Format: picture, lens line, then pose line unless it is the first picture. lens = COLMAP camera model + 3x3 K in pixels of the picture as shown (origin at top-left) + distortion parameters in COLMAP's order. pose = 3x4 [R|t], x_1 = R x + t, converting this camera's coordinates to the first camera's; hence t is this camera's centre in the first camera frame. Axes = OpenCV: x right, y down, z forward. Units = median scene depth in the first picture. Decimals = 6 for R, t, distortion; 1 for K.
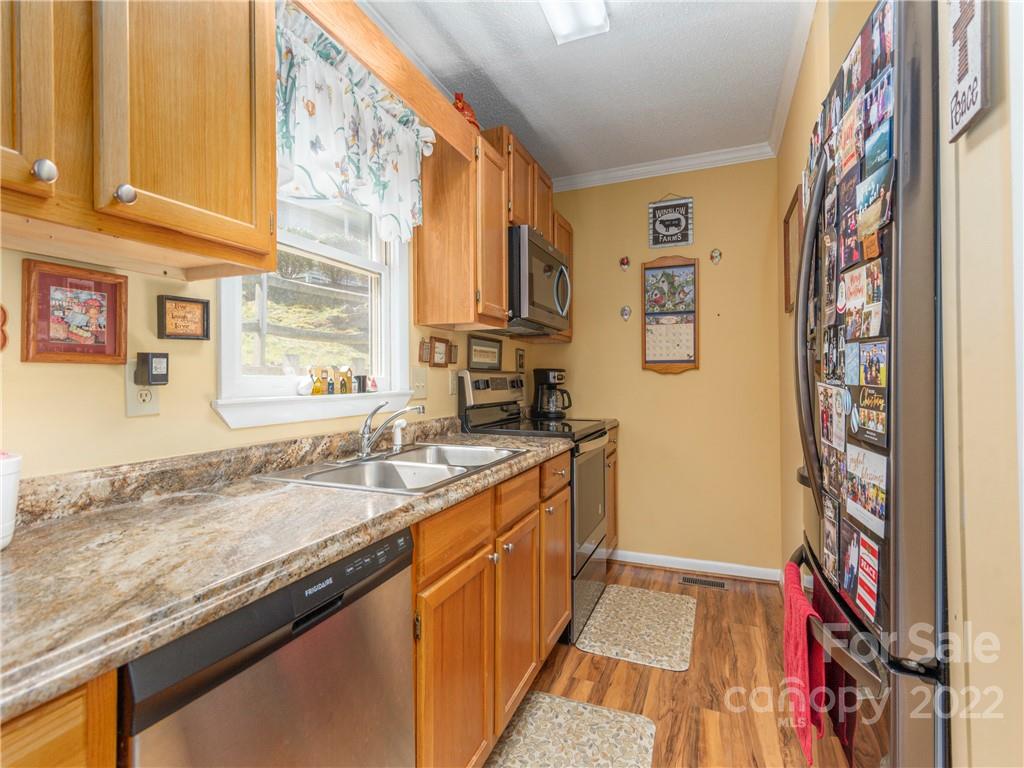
lens RADIAL K [[506.4, 0, 507.6], [0, 506.4, 380.9], [0, 0, 1]] dist [0.005757, 0.000200]
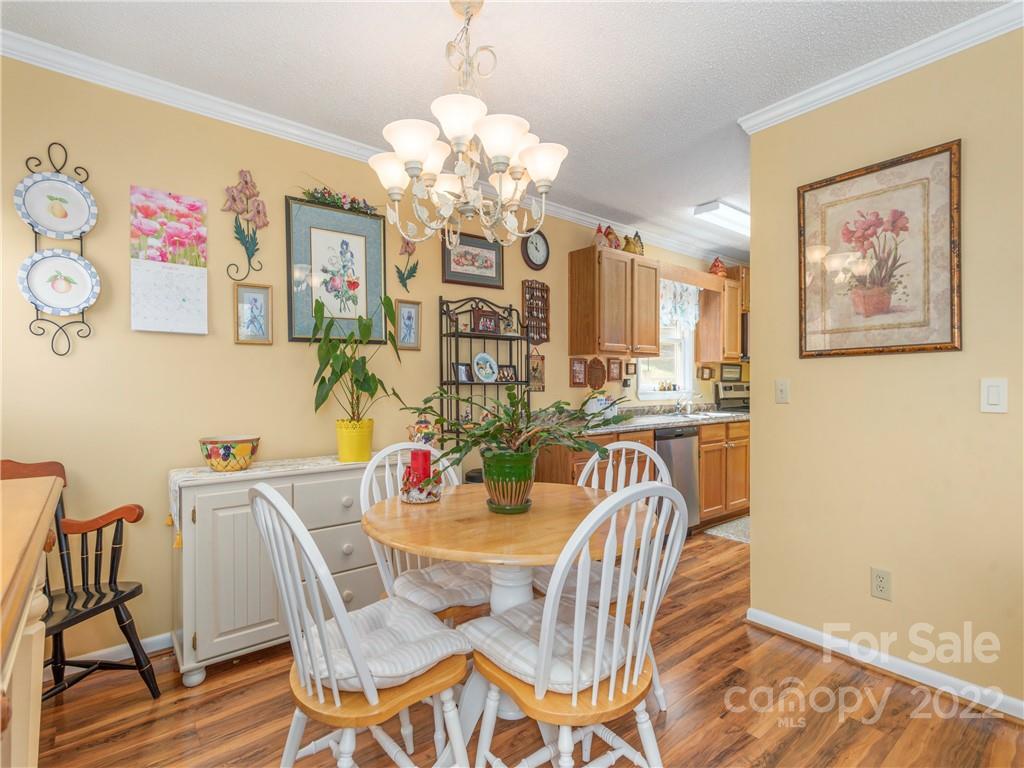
lens RADIAL K [[506.4, 0, 502.9], [0, 506.4, 386.8], [0, 0, 1]] dist [0.005757, 0.000200]
pose [[0.871427, 0.006121, -0.490487, 0.199764], [-0.004738, 0.999981, 0.004062, -0.003660], [0.490502, -0.001216, 0.871439, -1.534570]]
